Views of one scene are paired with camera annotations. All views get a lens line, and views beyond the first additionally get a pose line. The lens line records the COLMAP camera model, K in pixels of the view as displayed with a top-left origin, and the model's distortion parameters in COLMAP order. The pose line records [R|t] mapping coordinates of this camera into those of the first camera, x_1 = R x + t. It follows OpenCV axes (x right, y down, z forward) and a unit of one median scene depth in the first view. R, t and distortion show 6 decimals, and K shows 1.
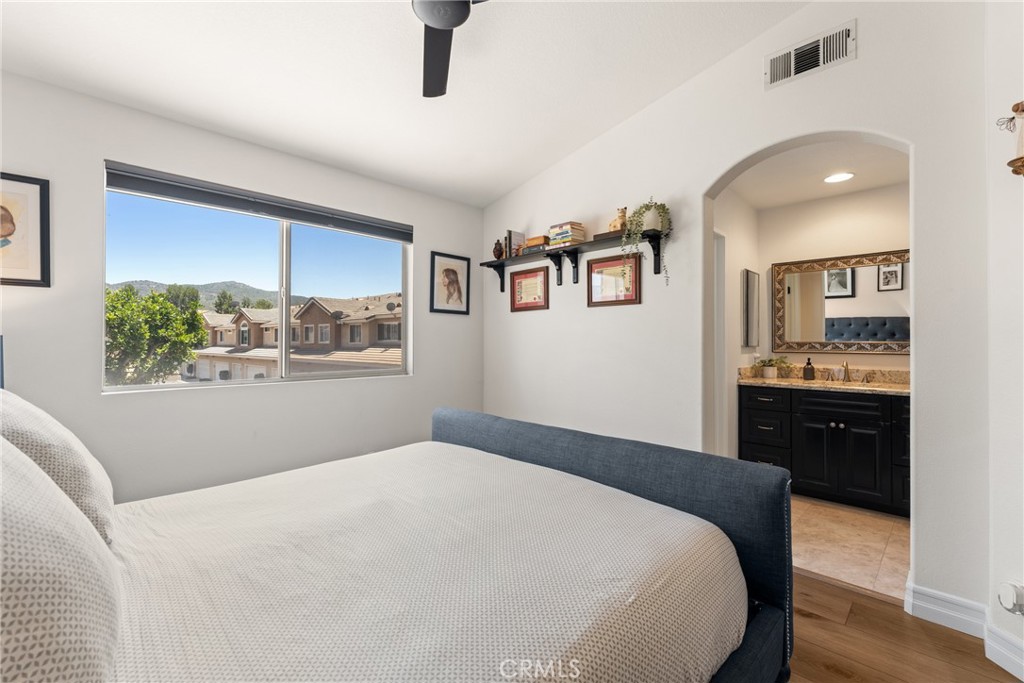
lens RADIAL K [[428.9, 0, 515.7], [0, 428.9, 336.6], [0, 0, 1]] dist [-0.000362, -0.000169]
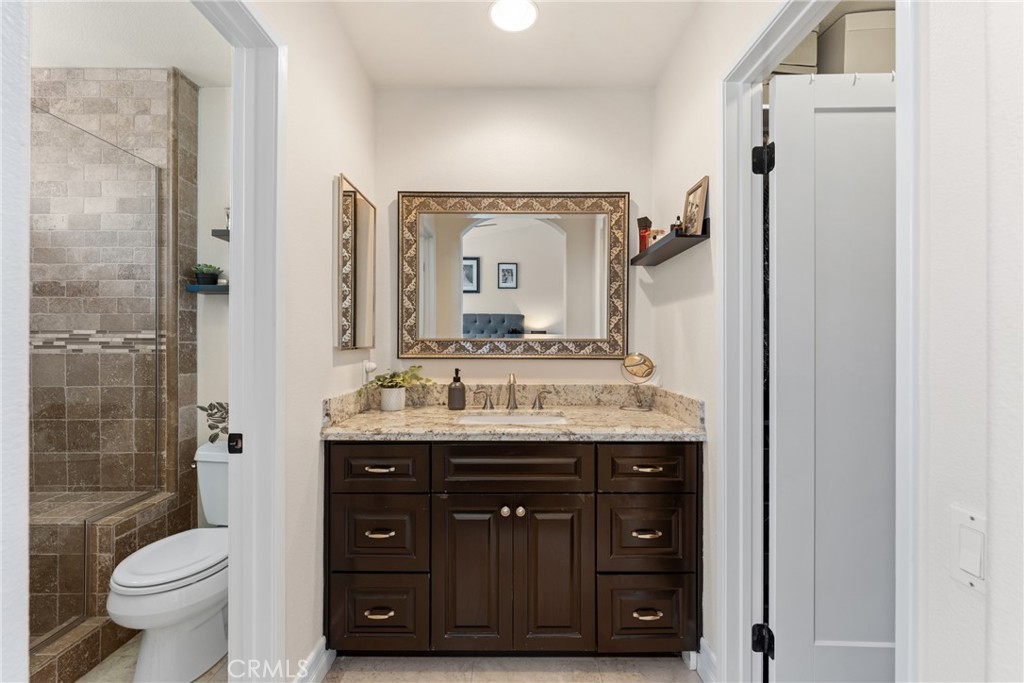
lens RADIAL K [[428.9, 0, 515.7], [0, 428.9, 336.6], [0, 0, 1]] dist [-0.000362, -0.000169]
pose [[0.704247, 0.001722, 0.709953, 0.330988], [-0.005672, 0.999979, 0.003201, 0.006751], [-0.709932, -0.006281, 0.704242, 0.533406]]
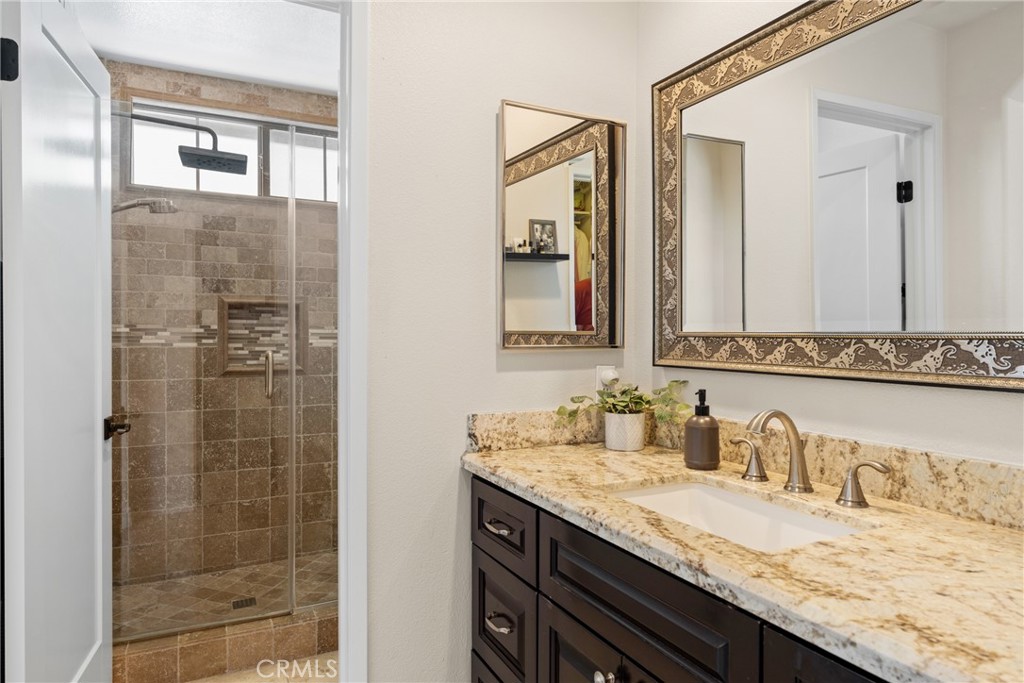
lens RADIAL K [[627.7, 0, 512.0], [0, 627.7, 341.5], [0, 0, 1]] dist [-0.002397, 0.000203]
pose [[0.951542, 0.002242, -0.307510, 0.652113], [0.003733, 0.999816, 0.018840, 0.009362], [0.307496, -0.019075, 0.951358, 0.536976]]
